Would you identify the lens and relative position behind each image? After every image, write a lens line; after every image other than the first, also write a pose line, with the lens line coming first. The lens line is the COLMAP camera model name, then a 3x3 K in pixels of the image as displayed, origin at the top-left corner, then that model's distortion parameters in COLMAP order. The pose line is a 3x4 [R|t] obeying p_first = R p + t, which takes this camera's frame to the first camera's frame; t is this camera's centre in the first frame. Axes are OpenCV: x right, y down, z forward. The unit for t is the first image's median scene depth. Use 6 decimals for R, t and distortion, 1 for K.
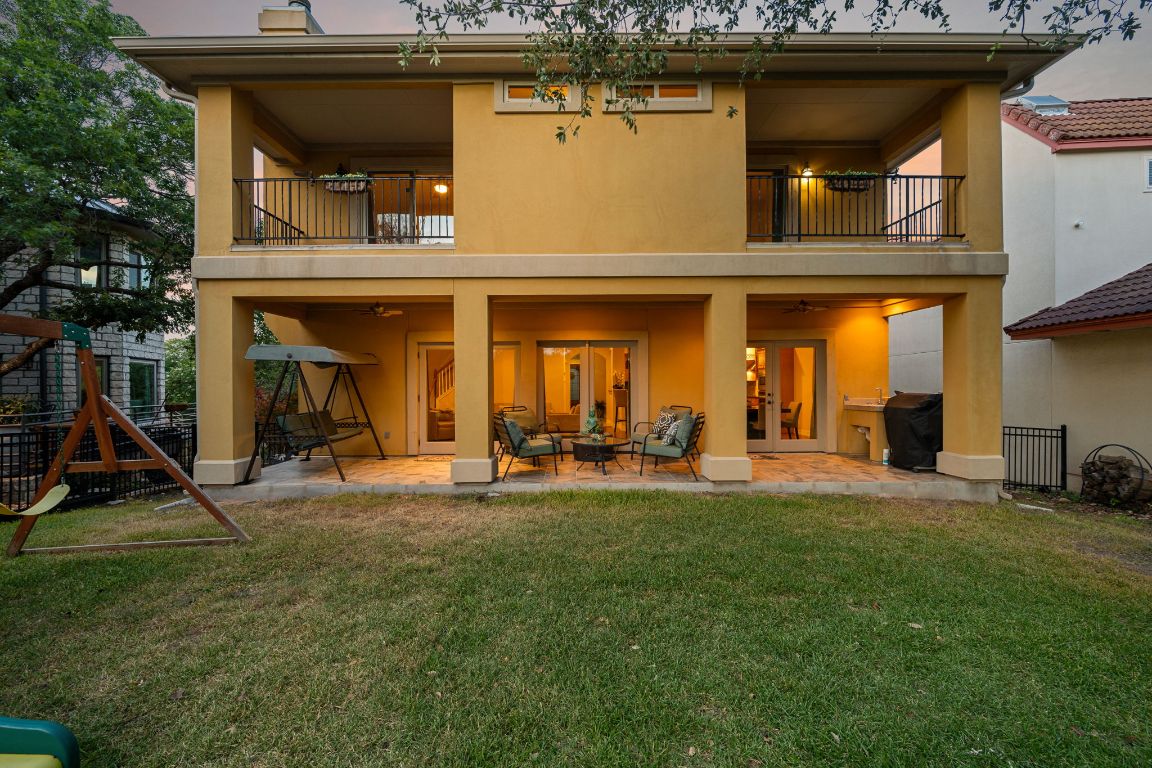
lens RADIAL K [[482.9, 0, 576.0], [0, 482.9, 384.0], [0, 0, 1]] dist [-0.002267, -0.000261]
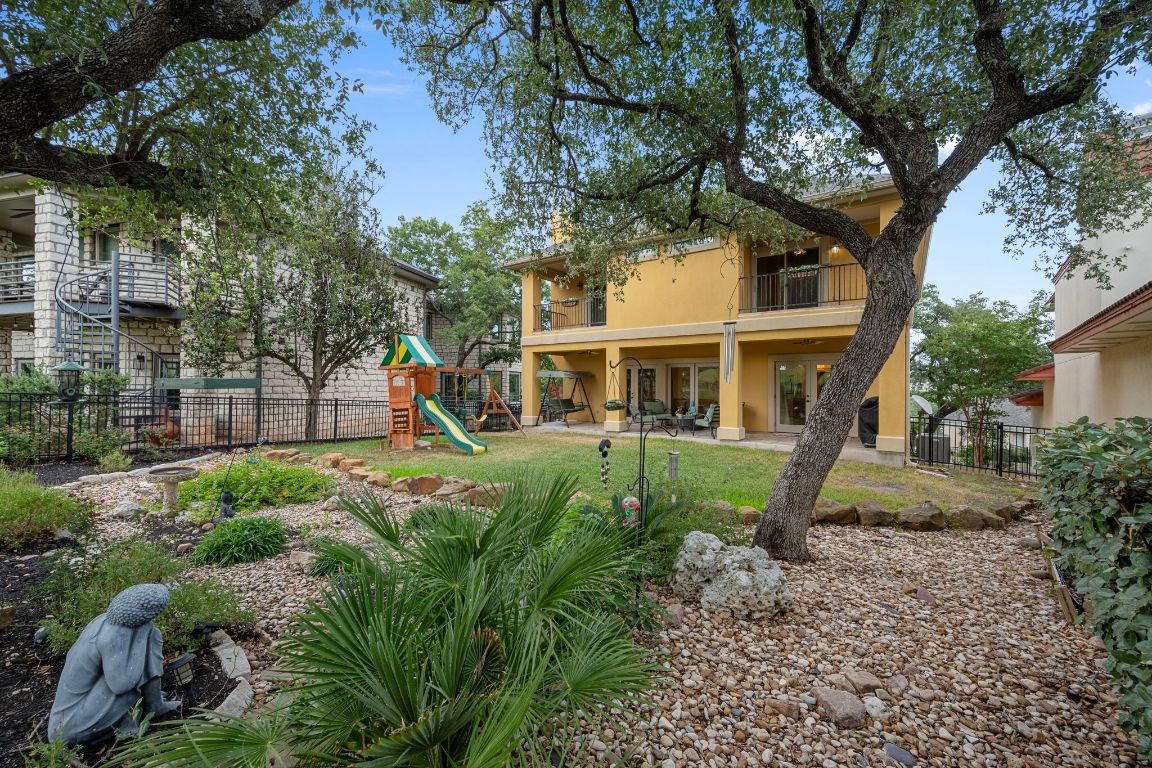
lens RADIAL K [[448.6, 0, 576.0], [0, 448.6, 384.0], [0, 0, 1]] dist [0.000152, 0.000000]
pose [[0.814049, 0.006468, -0.580761, 0.800355], [-0.005856, 0.999979, 0.002930, -0.020579], [0.580767, 0.001016, 0.814069, -0.745675]]
